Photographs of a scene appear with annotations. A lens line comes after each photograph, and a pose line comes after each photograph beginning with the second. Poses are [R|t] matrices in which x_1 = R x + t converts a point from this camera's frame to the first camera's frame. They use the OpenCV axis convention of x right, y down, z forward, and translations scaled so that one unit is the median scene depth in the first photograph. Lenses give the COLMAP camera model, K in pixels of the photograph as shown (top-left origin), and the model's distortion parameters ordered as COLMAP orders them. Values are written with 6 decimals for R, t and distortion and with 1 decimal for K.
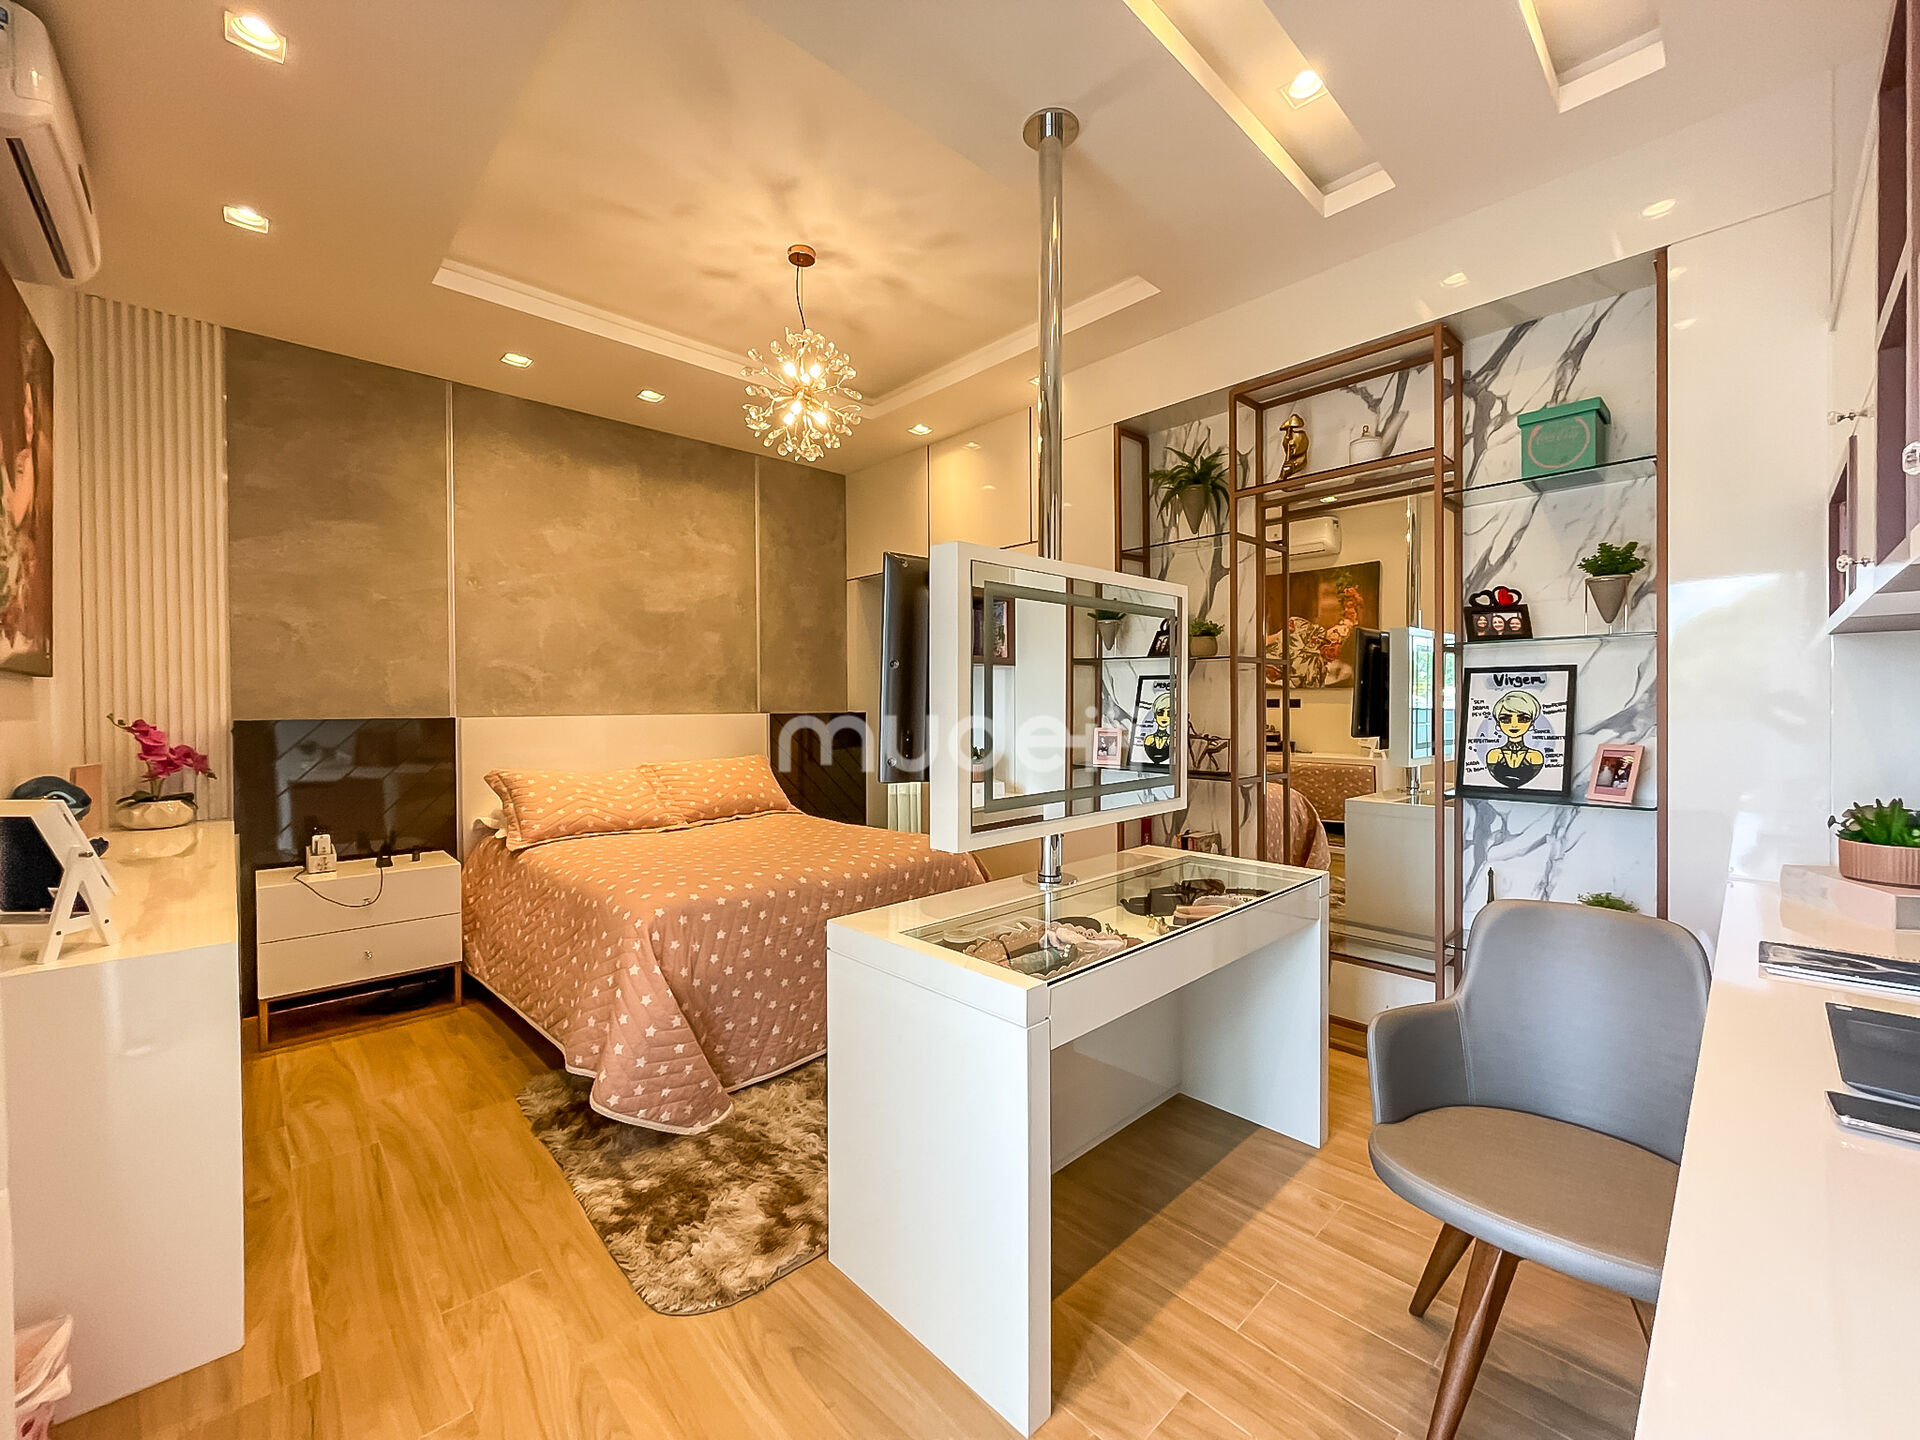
lens RADIAL K [[781.8, 0, 955.5], [0, 781.8, 714.0], [0, 0, 1]] dist [-0.002254, 0.000081]
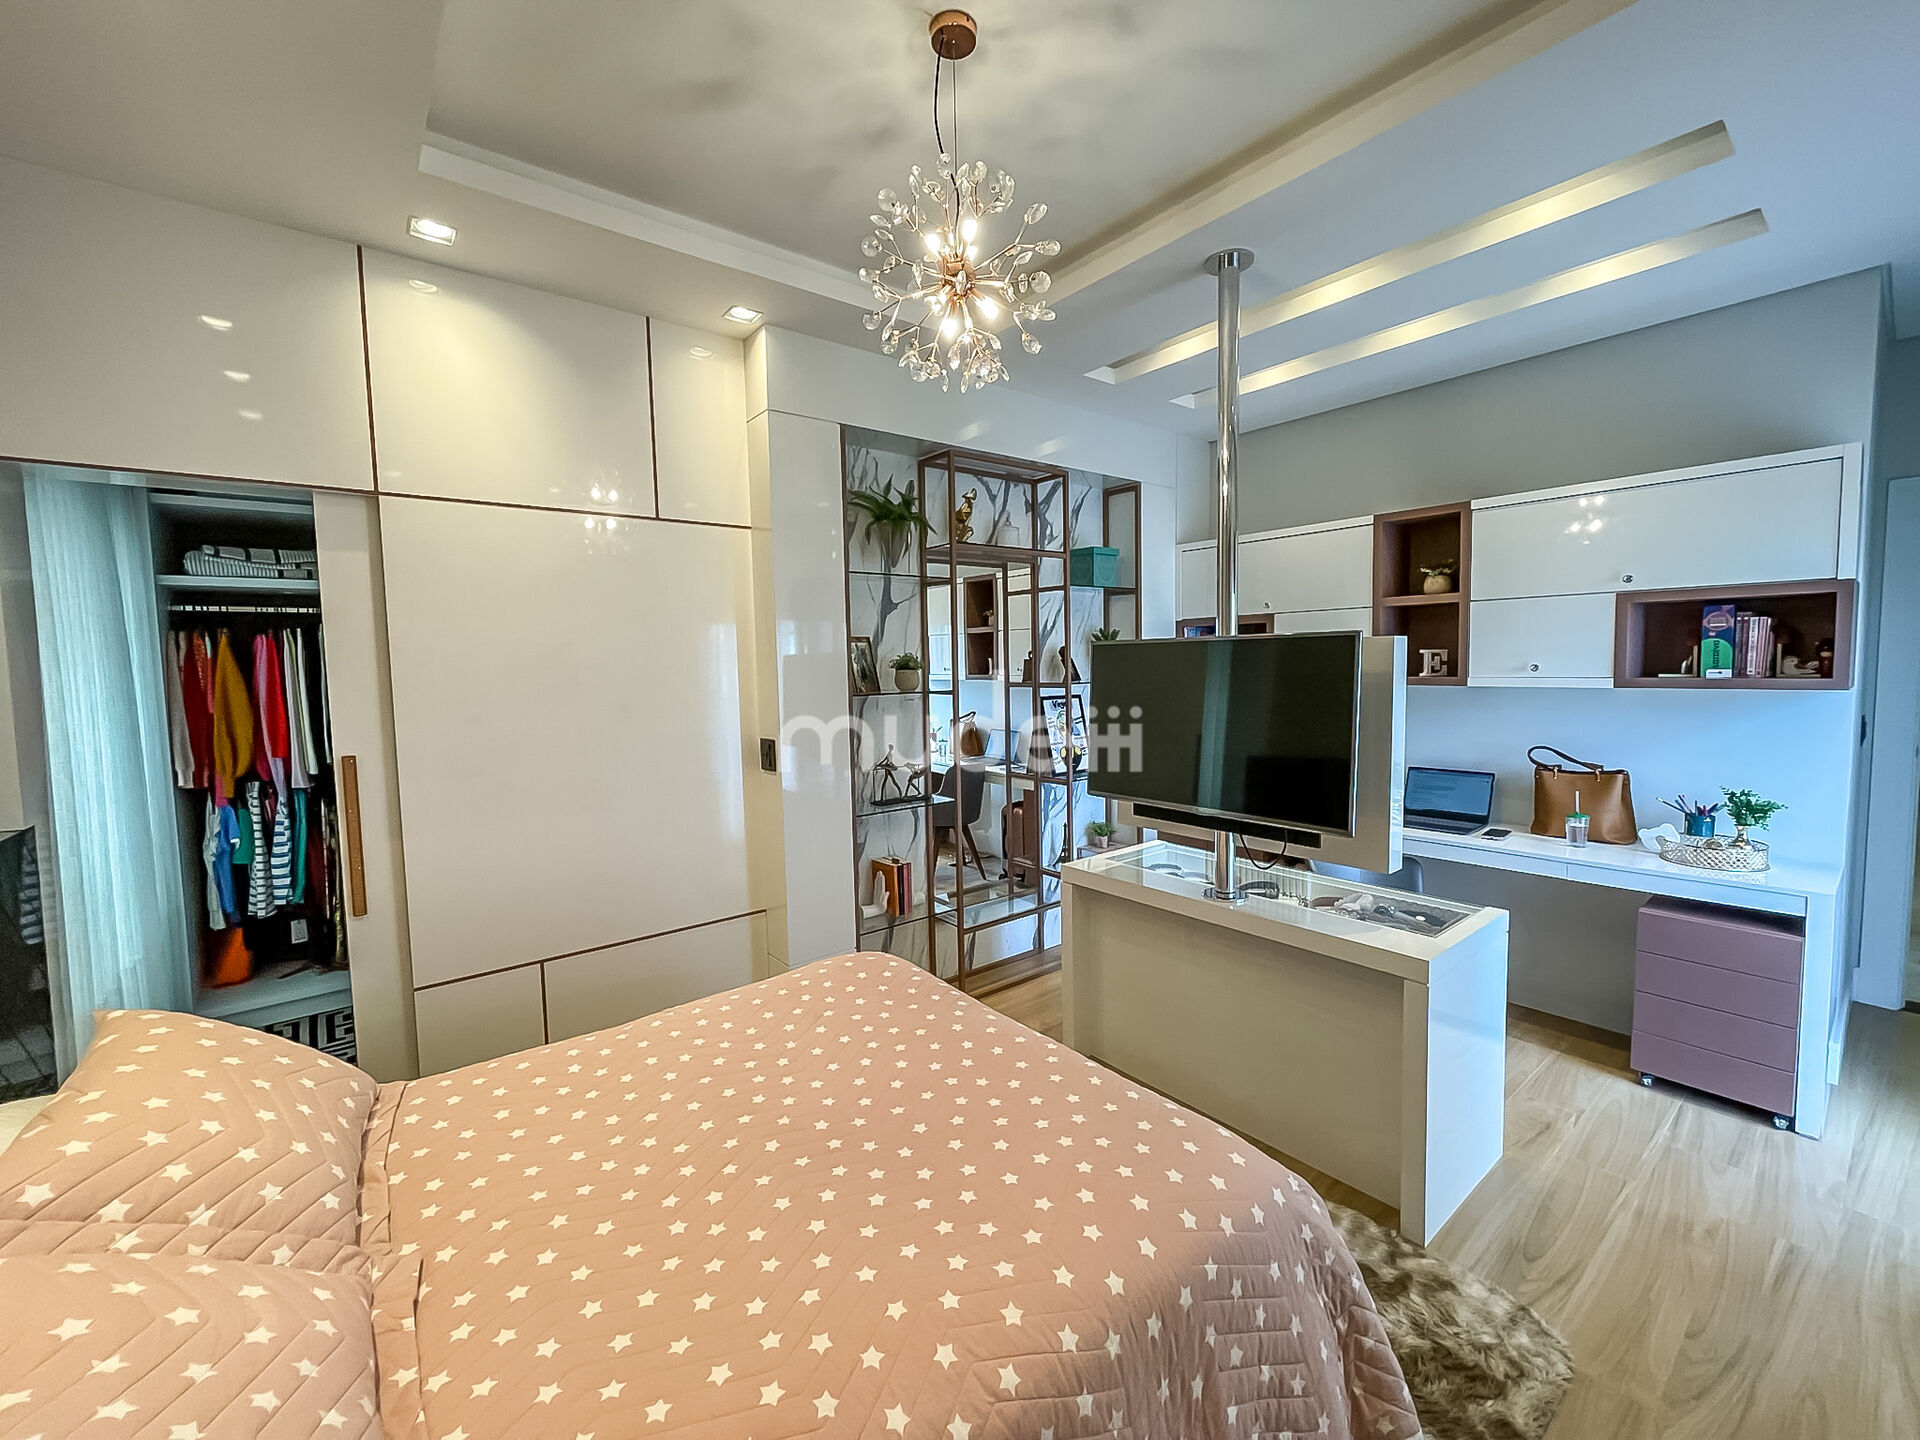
lens RADIAL K [[781.8, 0, 955.7], [0, 781.8, 714.5], [0, 0, 1]] dist [-0.002254, 0.000081]
pose [[0.078142, -0.070601, 0.994439, -0.839383], [0.030988, 0.997179, 0.068360, -0.128882], [-0.996461, 0.025474, 0.080109, 1.003147]]
